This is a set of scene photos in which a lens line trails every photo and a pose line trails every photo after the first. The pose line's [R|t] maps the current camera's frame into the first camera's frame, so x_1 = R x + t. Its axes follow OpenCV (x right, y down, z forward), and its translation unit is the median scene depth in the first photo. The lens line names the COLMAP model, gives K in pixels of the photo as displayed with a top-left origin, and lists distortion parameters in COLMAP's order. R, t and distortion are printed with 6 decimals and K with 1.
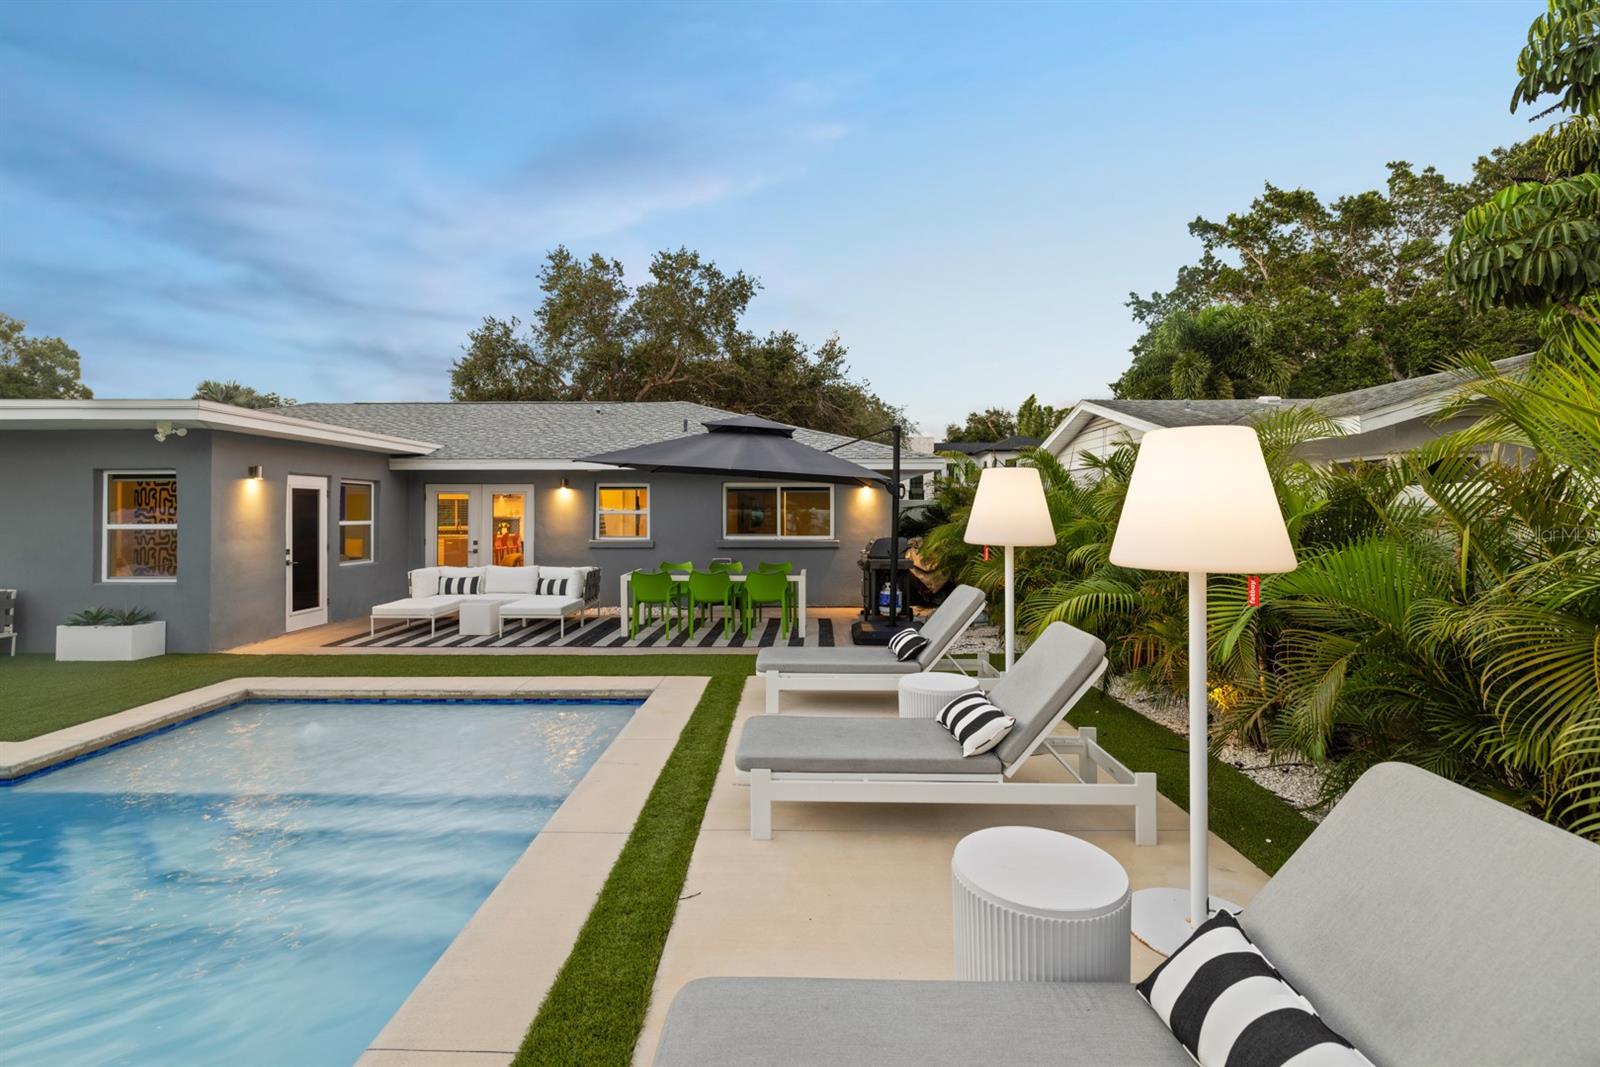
lens RADIAL K [[687.9, 0, 793.1], [0, 687.9, 501.2], [0, 0, 1]] dist [-0.000415, -0.000138]
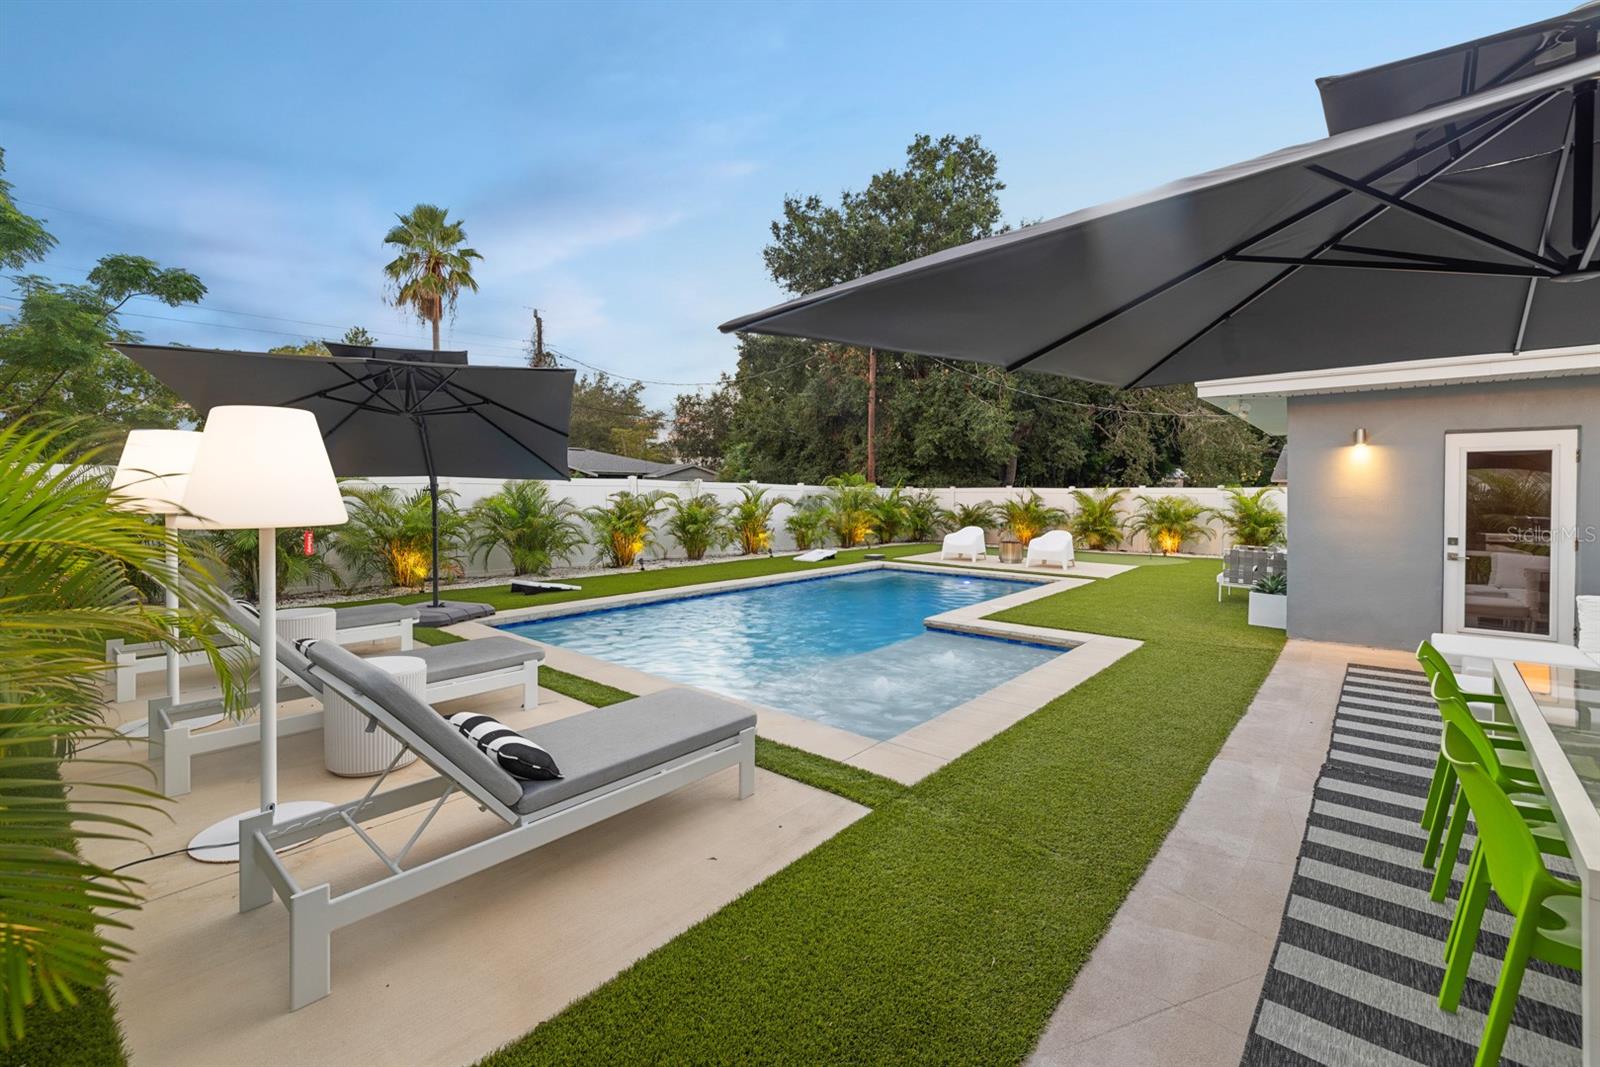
lens RADIAL K [[687.9, 0, 793.1], [0, 687.9, 501.2], [0, 0, 1]] dist [-0.000415, -0.000138]
pose [[-0.636641, 0.011765, -0.771071, 0.193441], [0.008111, 0.999930, 0.008560, 0.015679], [0.771118, -0.000804, -0.636692, 0.709306]]
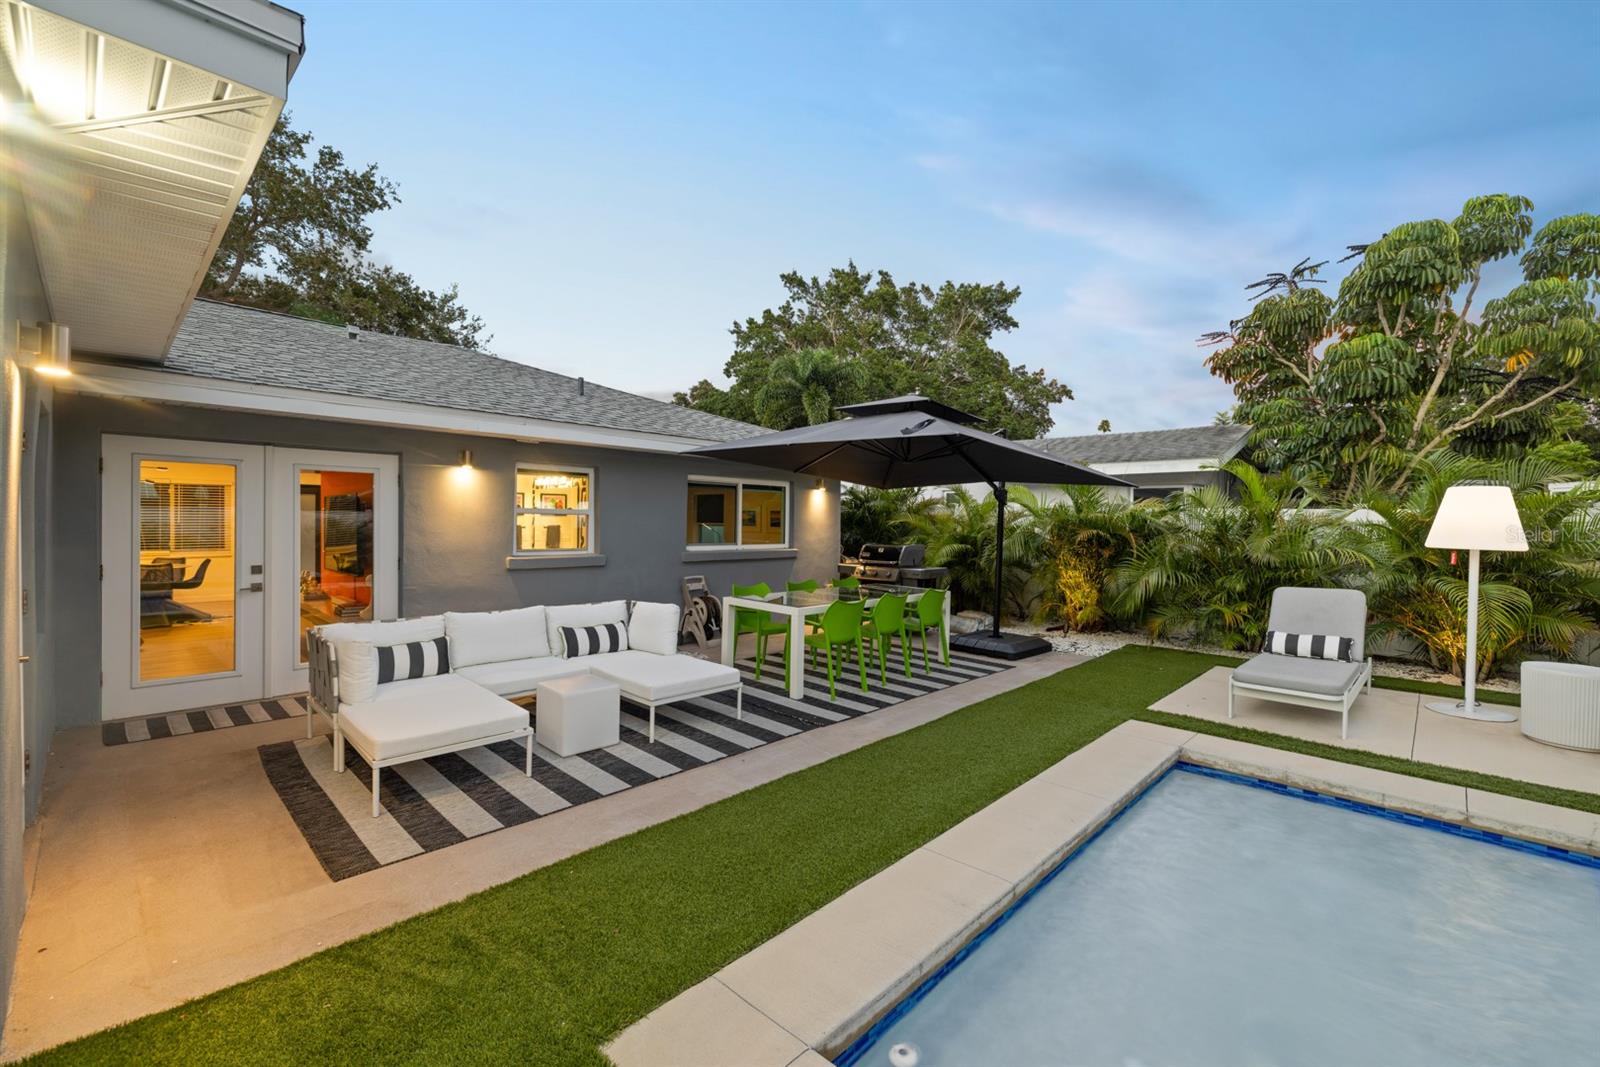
lens RADIAL K [[664.4, 0, 795.4], [0, 664.4, 533.2], [0, 0, 1]] dist [-0.000504, 0.000128]
pose [[0.680408, -0.004264, 0.732821, -0.550349], [-0.025742, 0.999227, 0.029715, 0.012214], [-0.732381, -0.039082, 0.679773, 0.429918]]
